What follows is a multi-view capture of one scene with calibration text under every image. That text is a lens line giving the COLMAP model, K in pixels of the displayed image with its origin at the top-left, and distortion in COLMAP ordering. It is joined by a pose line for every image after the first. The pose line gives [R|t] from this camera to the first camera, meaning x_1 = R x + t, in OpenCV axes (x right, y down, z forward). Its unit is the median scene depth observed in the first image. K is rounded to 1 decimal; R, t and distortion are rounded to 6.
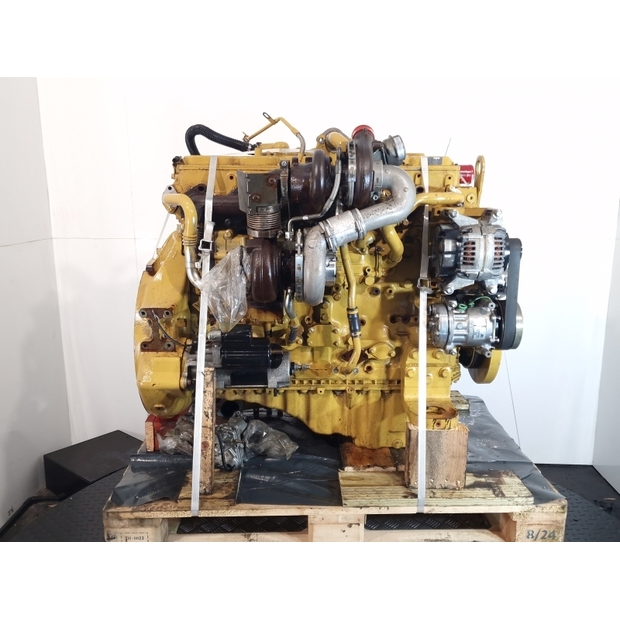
lens RADIAL K [[572.7, 0, 320.9], [0, 572.7, 309.1], [0, 0, 1]] dist [0.103391, -0.001242]
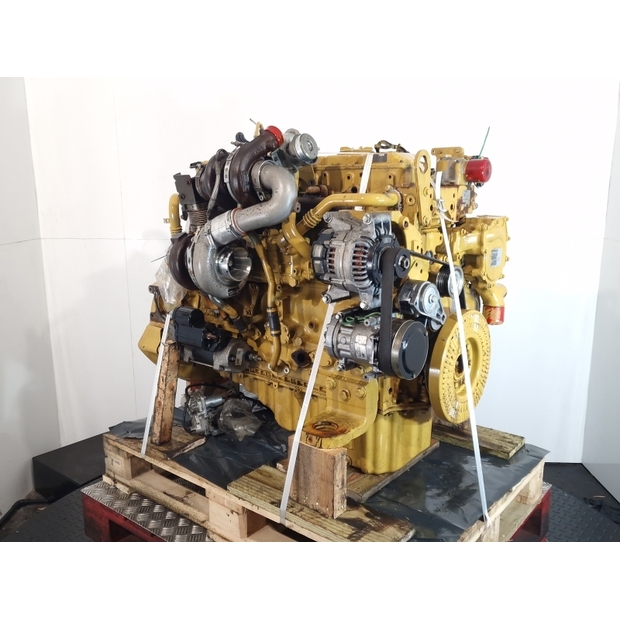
lens RADIAL K [[578.0, 0, 310.0], [0, 578.0, 310.0], [0, 0, 1]] dist [0.142242, 0.001631]
pose [[0.754603, 0.129873, -0.643201, 0.790308], [-0.127225, 0.990575, 0.050753, -0.058564], [0.643730, 0.043533, 0.764014, 0.266603]]
